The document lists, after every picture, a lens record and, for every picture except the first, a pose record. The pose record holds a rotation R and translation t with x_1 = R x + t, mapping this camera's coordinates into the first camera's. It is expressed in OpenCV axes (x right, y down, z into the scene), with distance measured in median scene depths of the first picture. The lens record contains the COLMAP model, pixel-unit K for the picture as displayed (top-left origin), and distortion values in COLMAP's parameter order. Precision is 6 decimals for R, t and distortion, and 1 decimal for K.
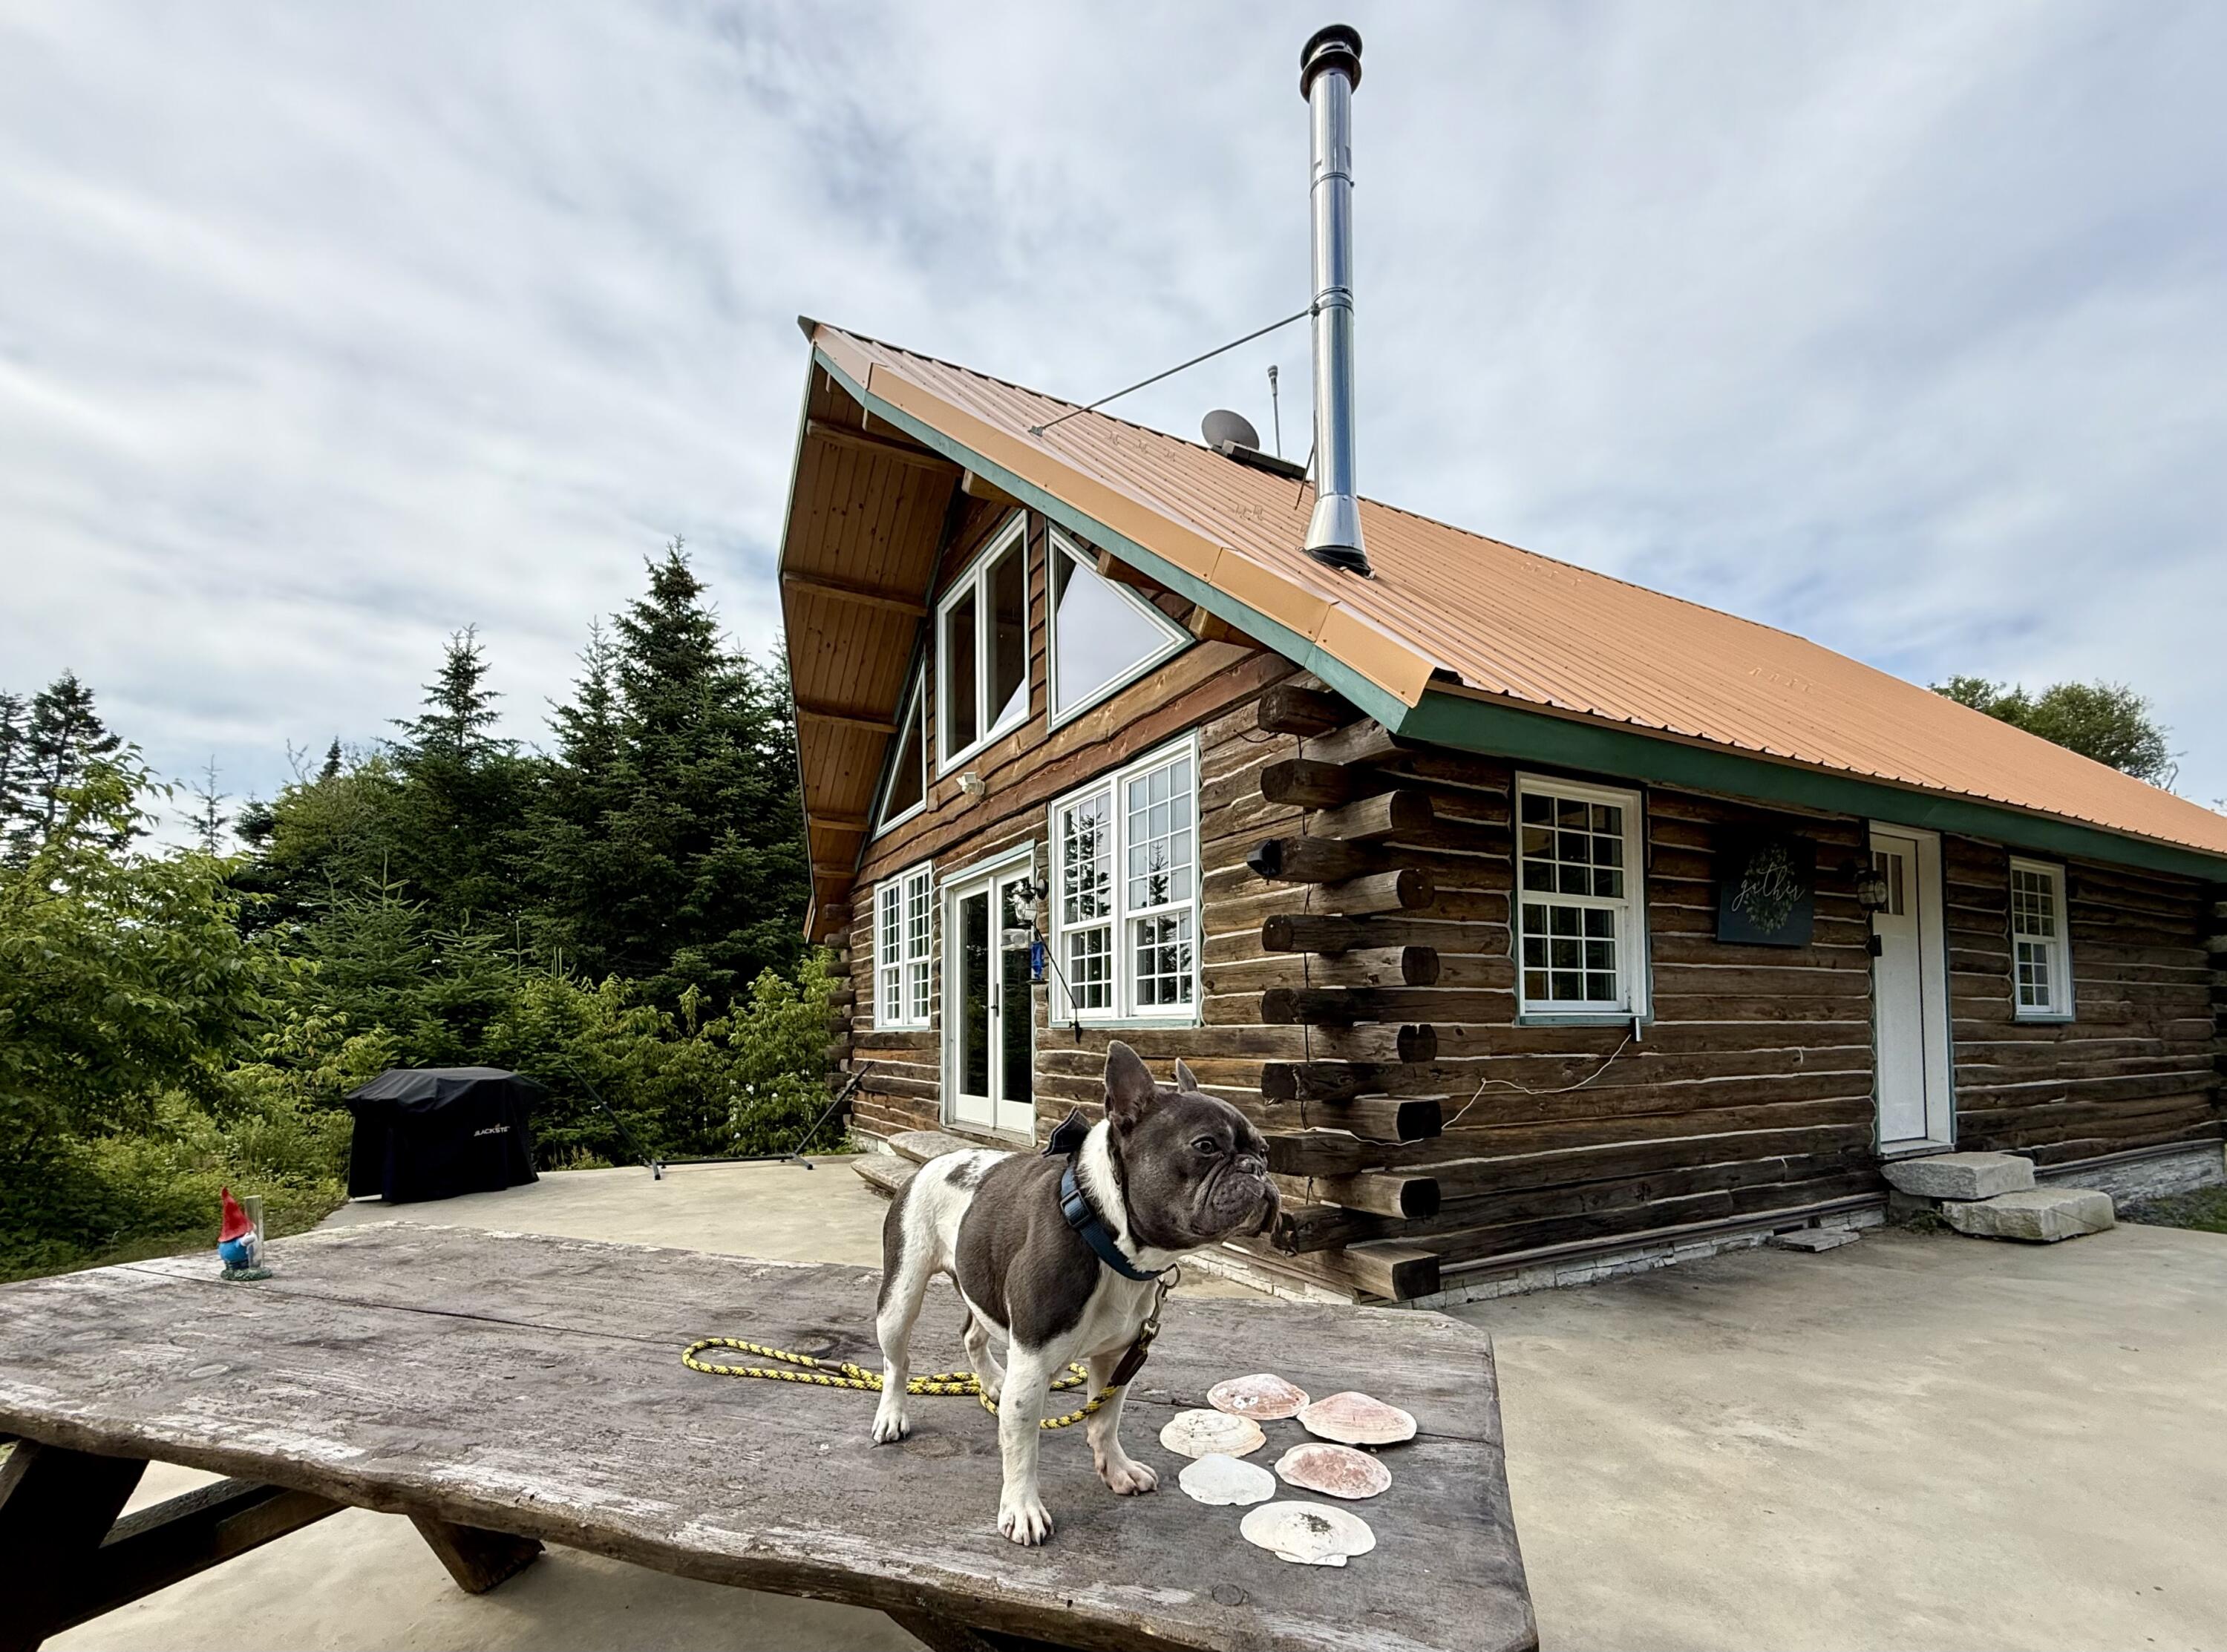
lens RADIAL K [[987.6, 0, 1109.7], [0, 987.6, 1003.7], [0, 0, 1]] dist [-0.000462, -0.000122]
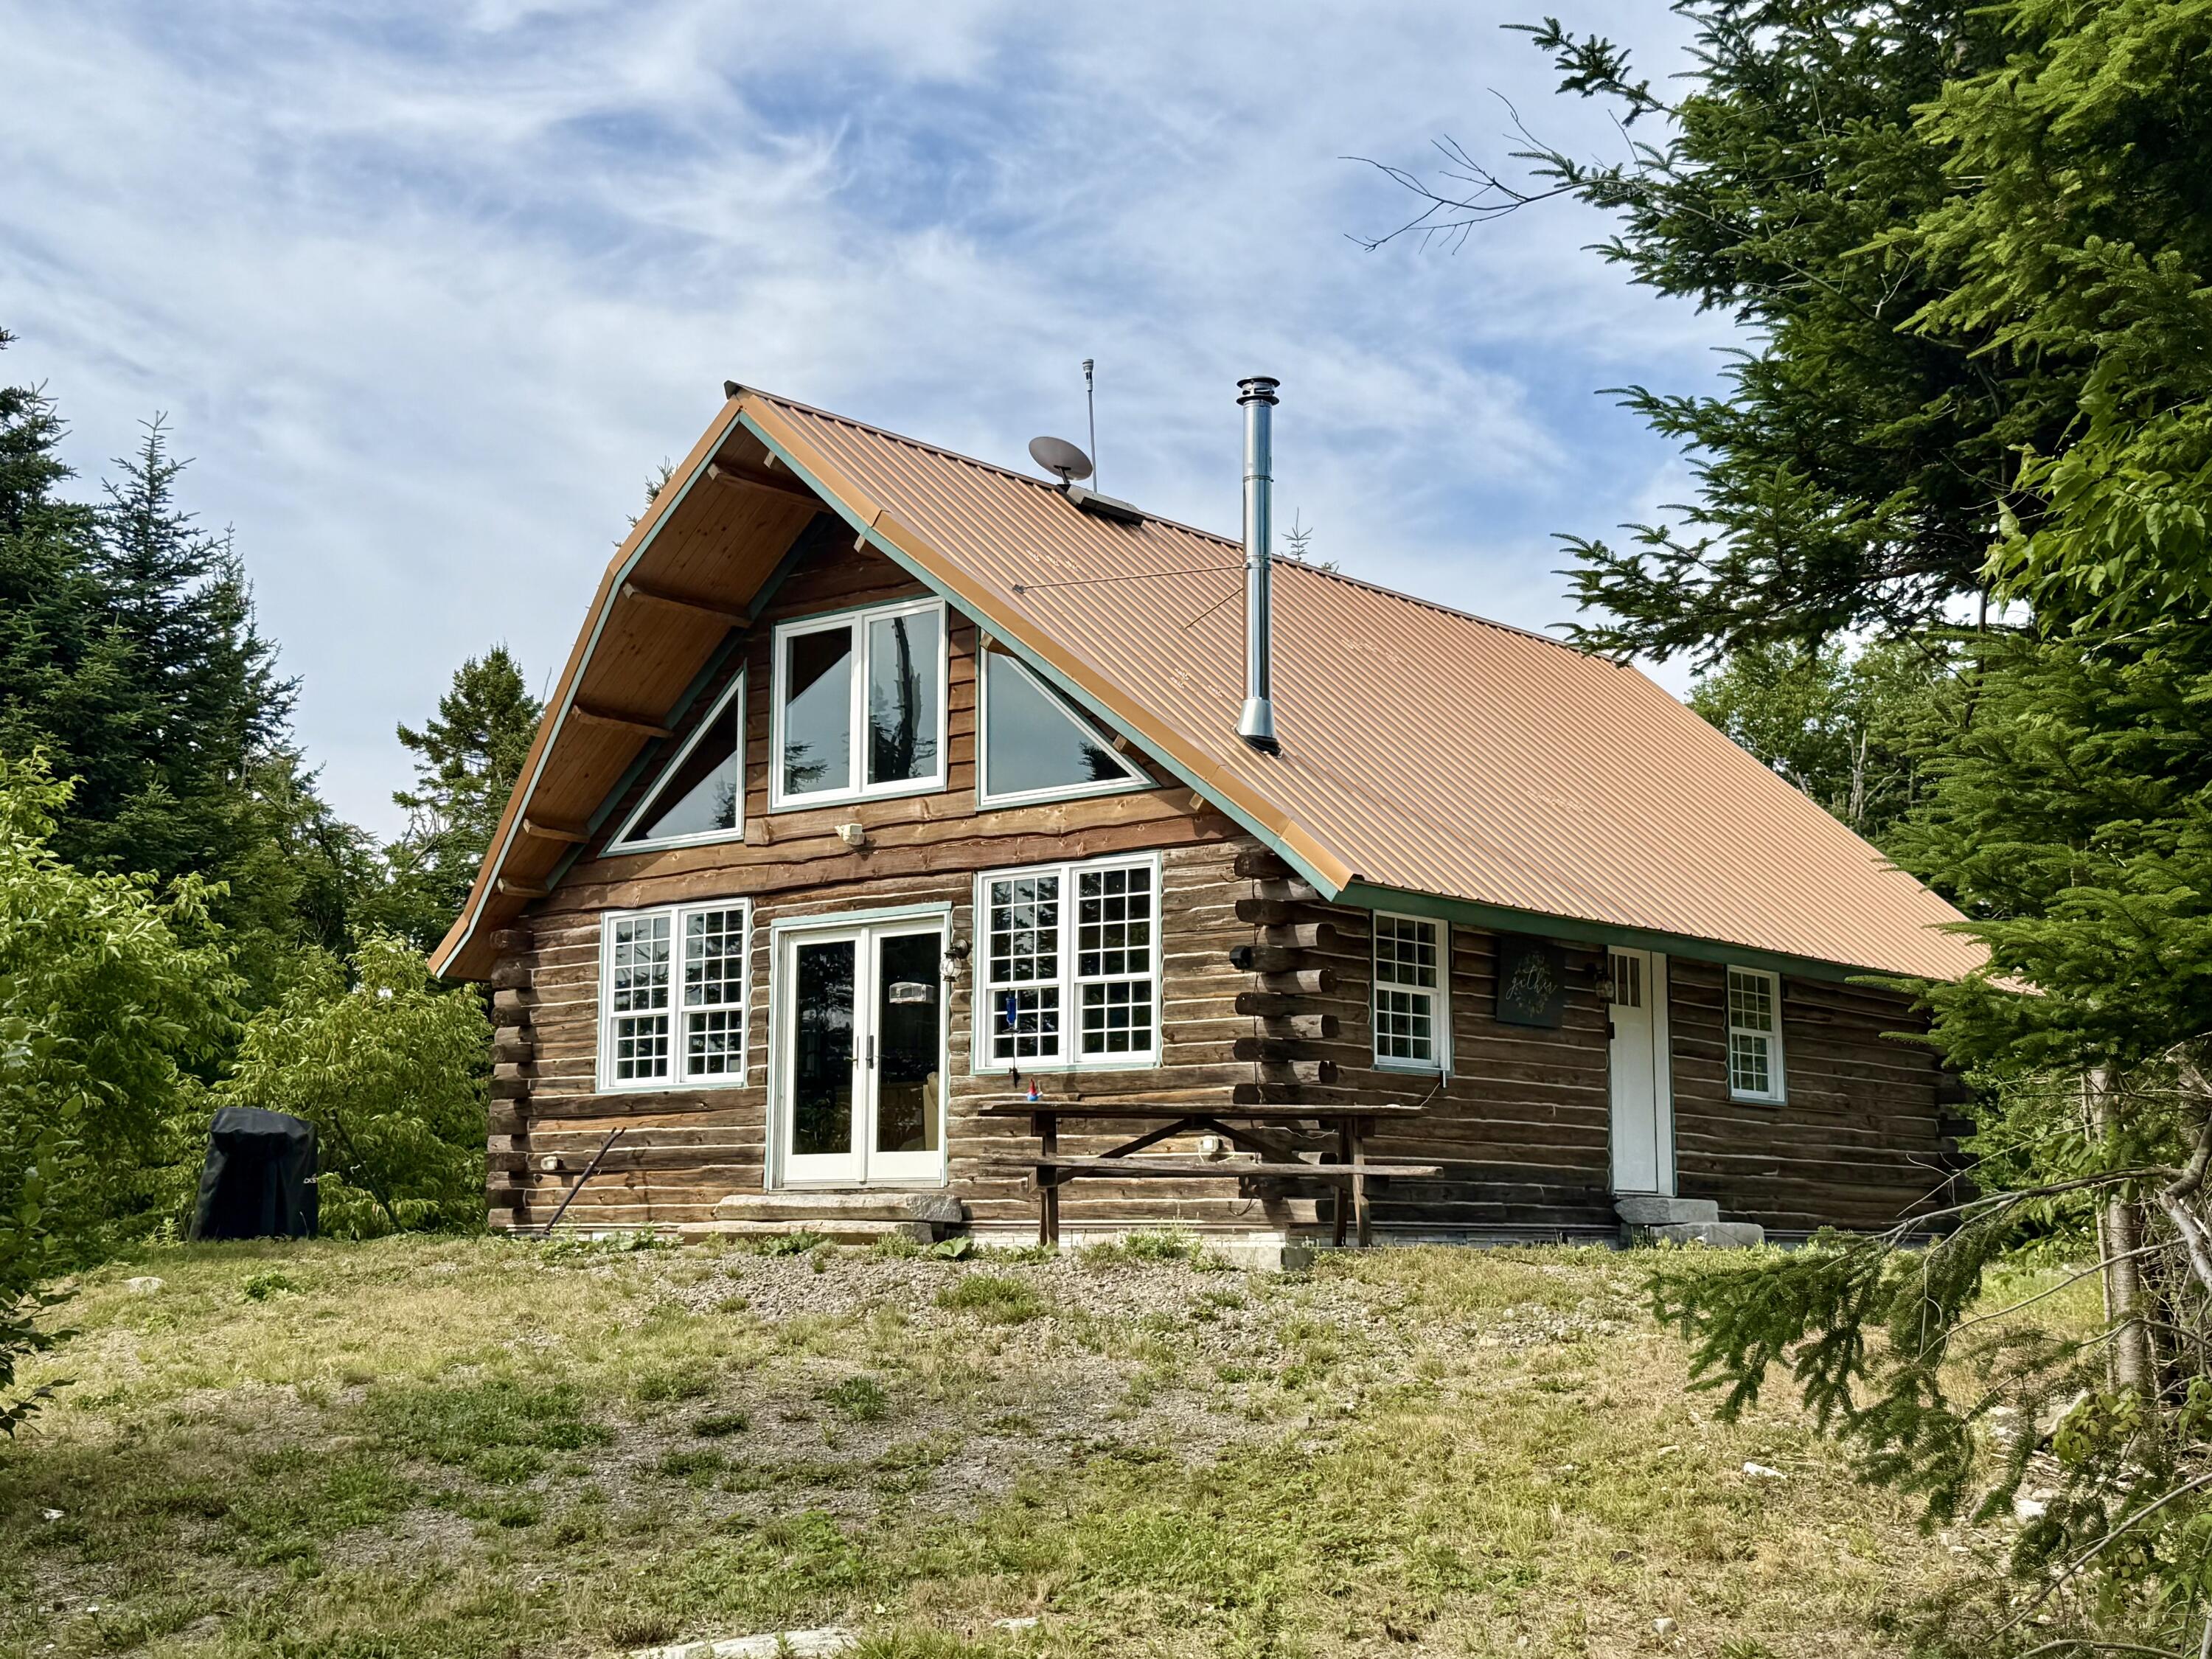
lens RADIAL K [[2823.0, 0, 1106.0], [0, 2823.0, 829.5], [0, 0, 1]] dist [0.016918, 0.008468]
pose [[0.932077, 0.066029, 0.356191, -1.347803], [-0.022622, 0.991939, -0.124684, 0.179879], [-0.361552, 0.108158, 0.926057, -2.545844]]
